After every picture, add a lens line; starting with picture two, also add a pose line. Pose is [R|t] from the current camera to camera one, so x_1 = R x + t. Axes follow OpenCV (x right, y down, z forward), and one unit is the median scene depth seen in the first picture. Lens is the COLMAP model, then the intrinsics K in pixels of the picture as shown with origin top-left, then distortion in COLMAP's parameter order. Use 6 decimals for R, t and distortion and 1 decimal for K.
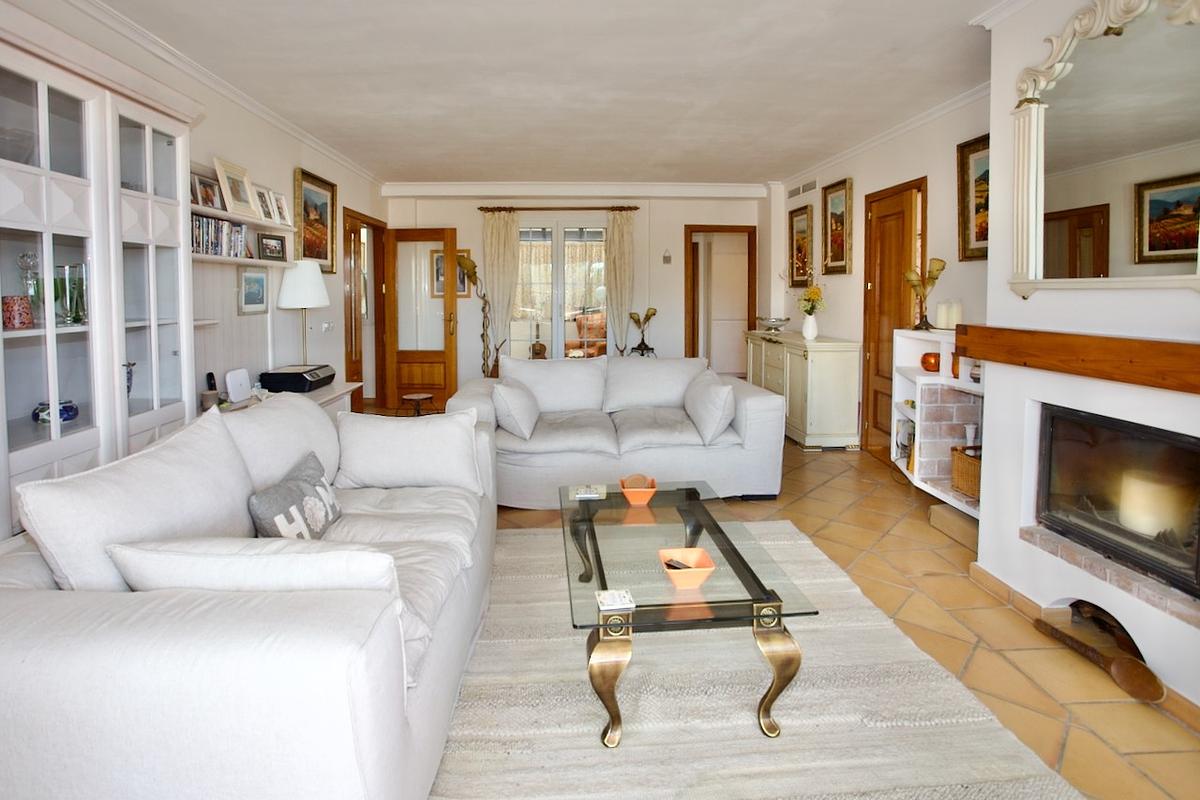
lens RADIAL K [[638.5, 0, 599.1], [0, 638.5, 315.0], [0, 0, 1]] dist [-0.022592, 0.000678]
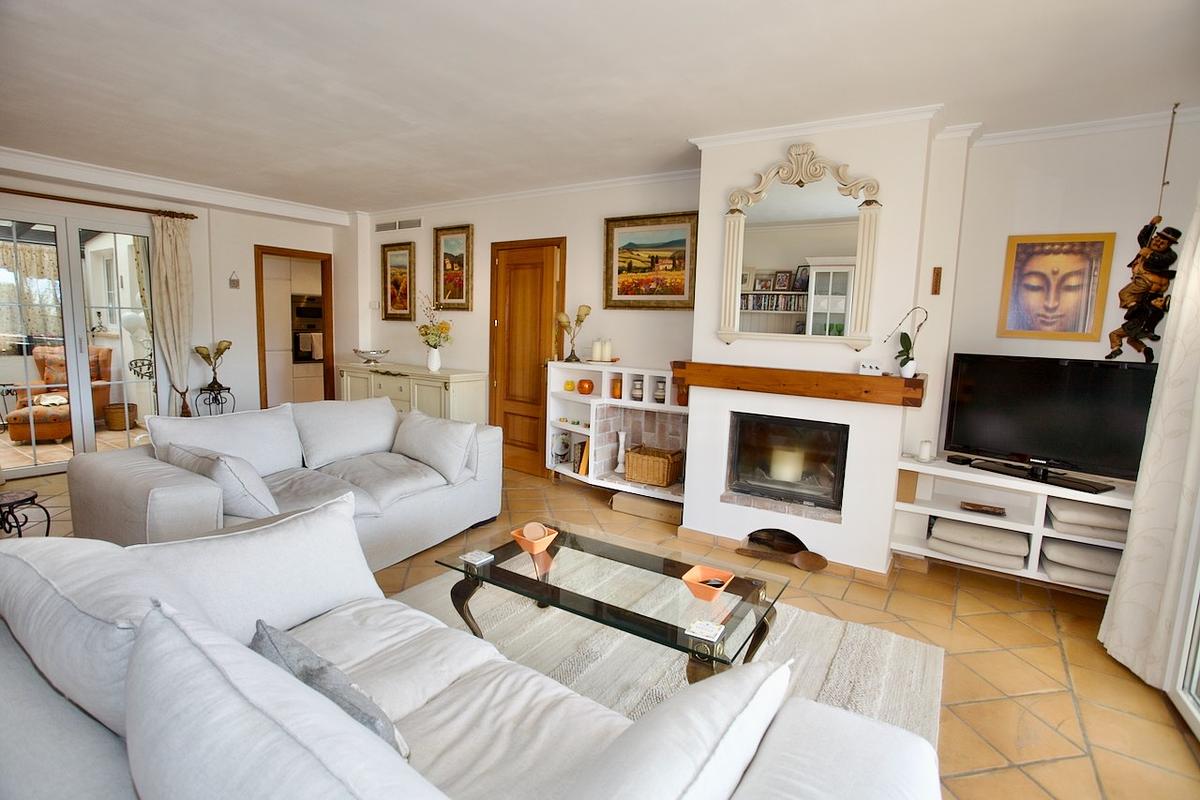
lens RADIAL K [[578.8, 0, 600.0], [0, 578.8, 400.0], [0, 0, 1]] dist [-0.061973, 0.000474]
pose [[0.602413, -0.081332, 0.794030, -0.363885], [-0.004193, 0.994459, 0.105043, -0.021568], [-0.798173, -0.066609, 0.598734, 0.255596]]
